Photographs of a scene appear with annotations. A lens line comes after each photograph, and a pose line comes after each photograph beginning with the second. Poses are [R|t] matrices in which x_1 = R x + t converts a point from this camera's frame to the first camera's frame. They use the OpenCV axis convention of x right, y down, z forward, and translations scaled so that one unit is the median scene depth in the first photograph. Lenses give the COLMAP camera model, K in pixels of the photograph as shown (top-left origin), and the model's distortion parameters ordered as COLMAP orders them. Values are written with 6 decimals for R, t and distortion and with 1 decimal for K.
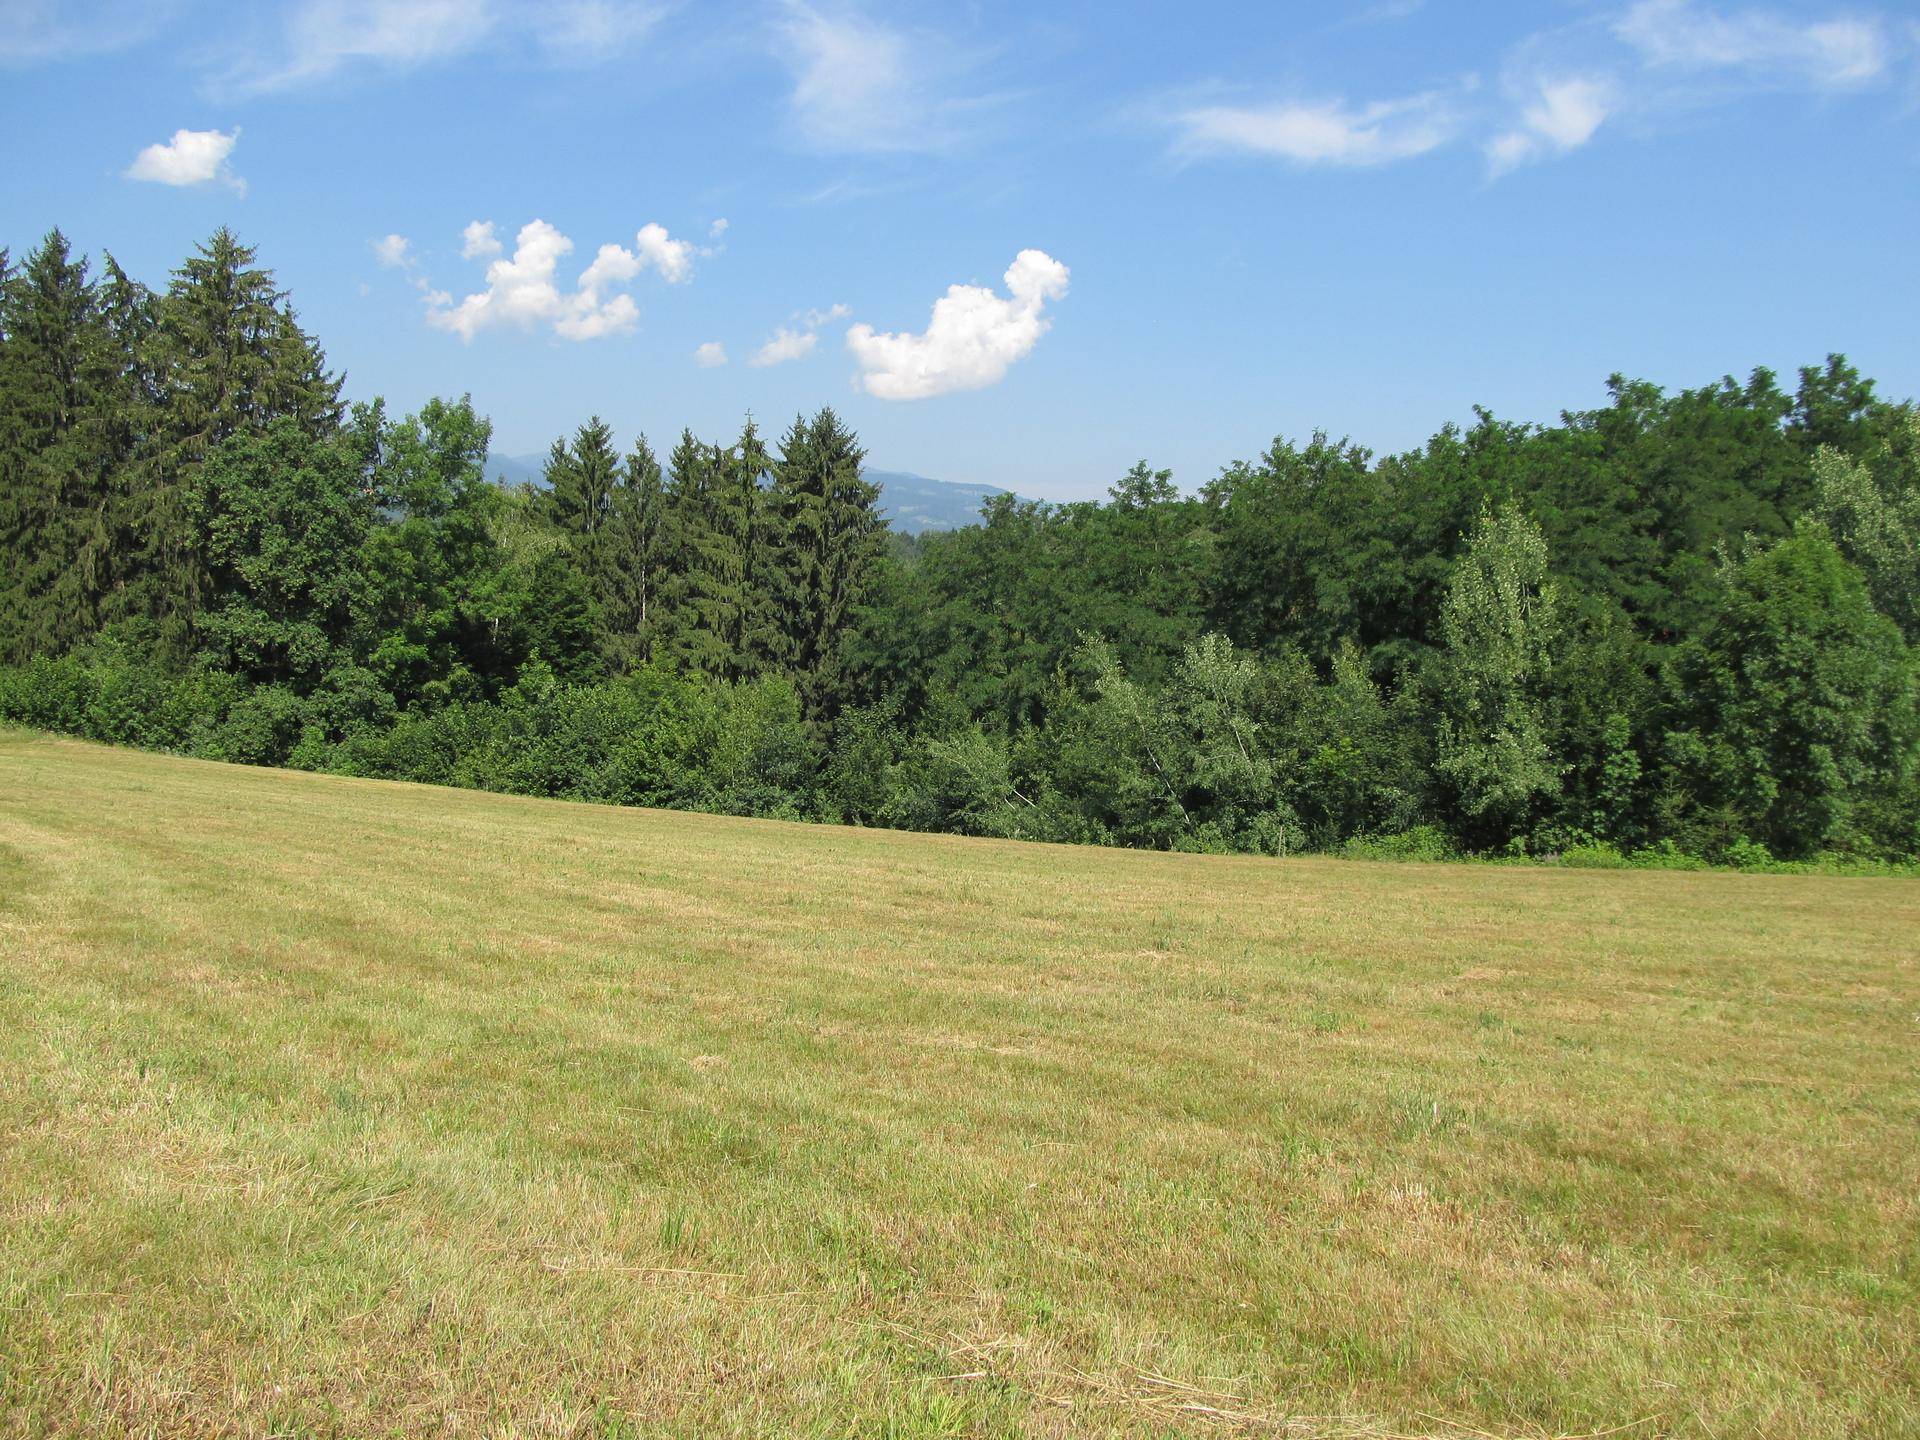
lens RADIAL K [[1593.5, 0, 962.4], [0, 1593.5, 712.3], [0, 0, 1]] dist [-0.068423, 0.040481]
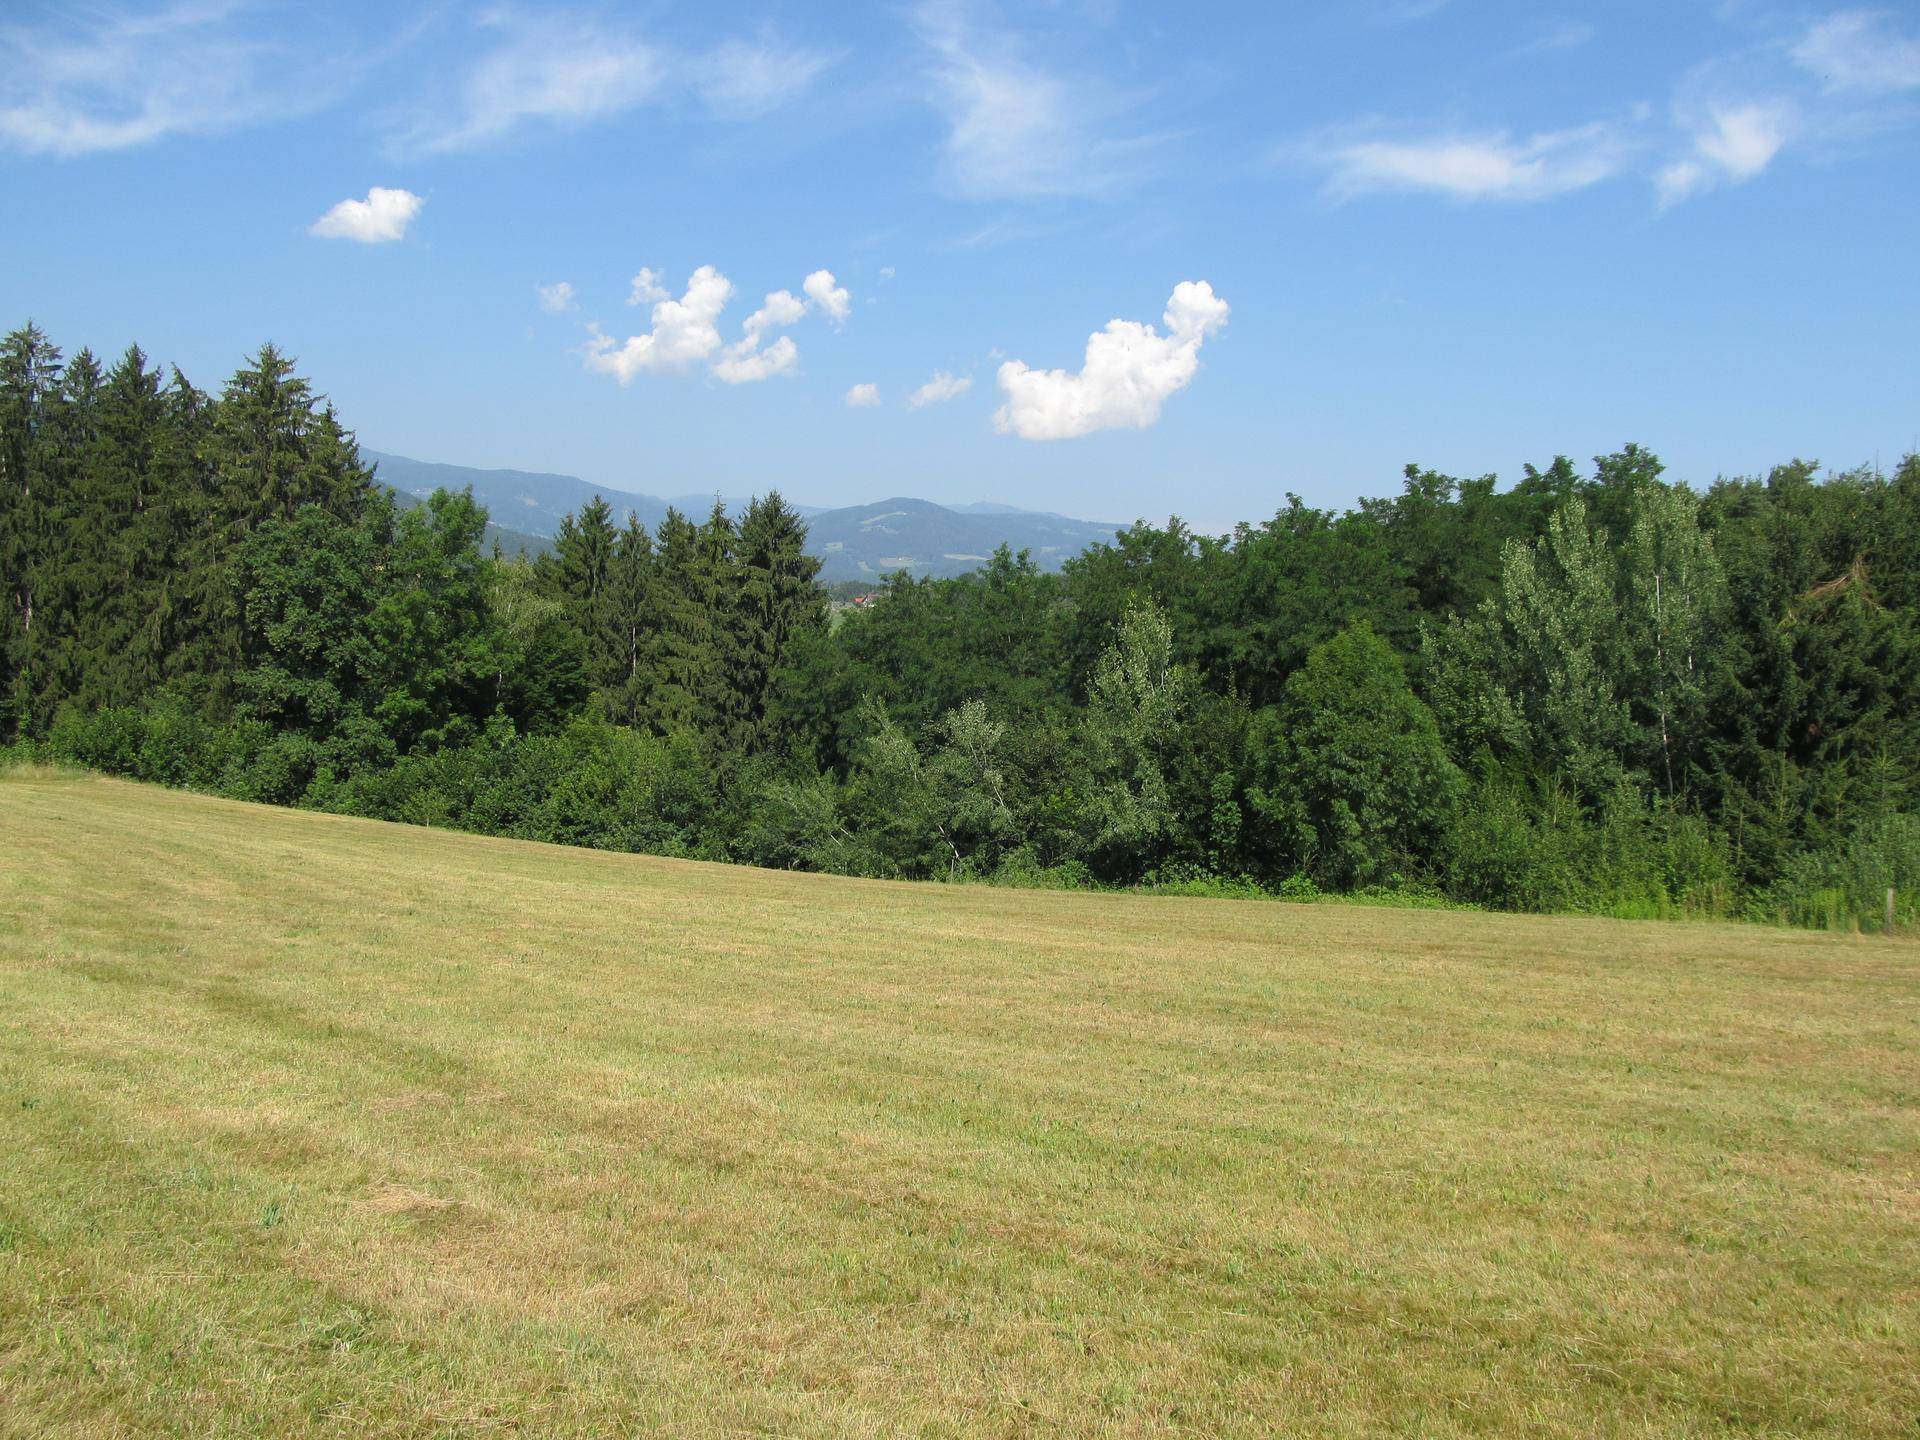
lens RADIAL K [[1590.5, 0, 982.6], [0, 1590.5, 723.7], [0, 0, 1]] dist [-0.077855, 0.046324]
pose [[0.996422, 0.005568, -0.084334, 0.175409], [-0.006987, 0.999839, -0.016539, -0.007649], [0.084229, 0.017069, 0.996300, -0.130298]]
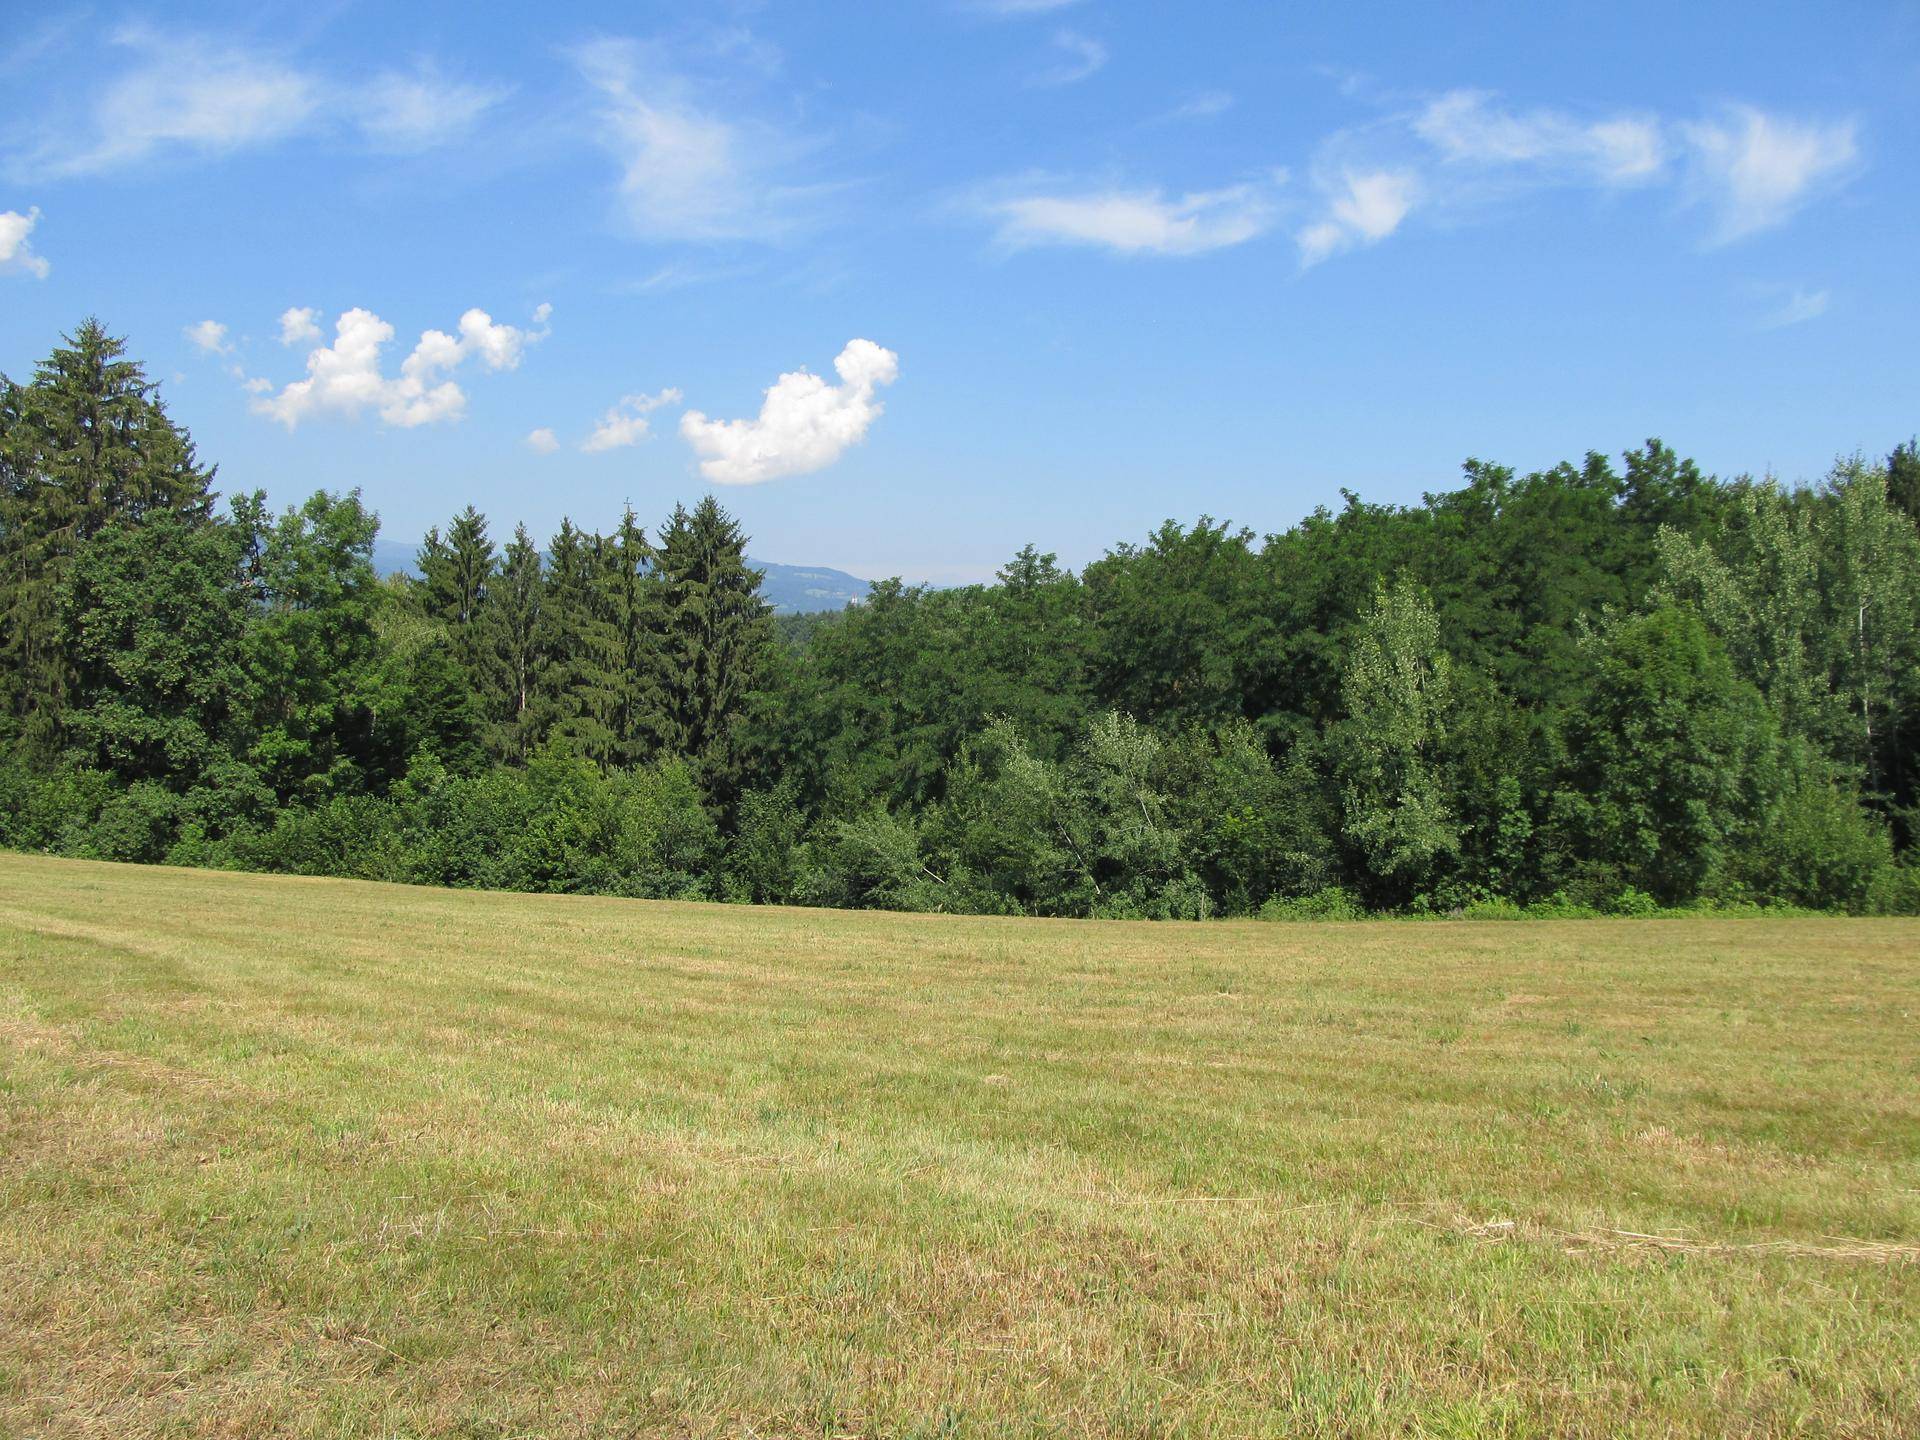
lens RADIAL K [[1593.5, 0, 962.4], [0, 1593.5, 712.3], [0, 0, 1]] dist [-0.068423, 0.040481]
pose [[0.994691, -0.020886, 0.100762, -0.032493], [0.025986, 0.998432, -0.049574, 0.000581], [-0.099568, 0.051930, 0.993675, -0.018183]]
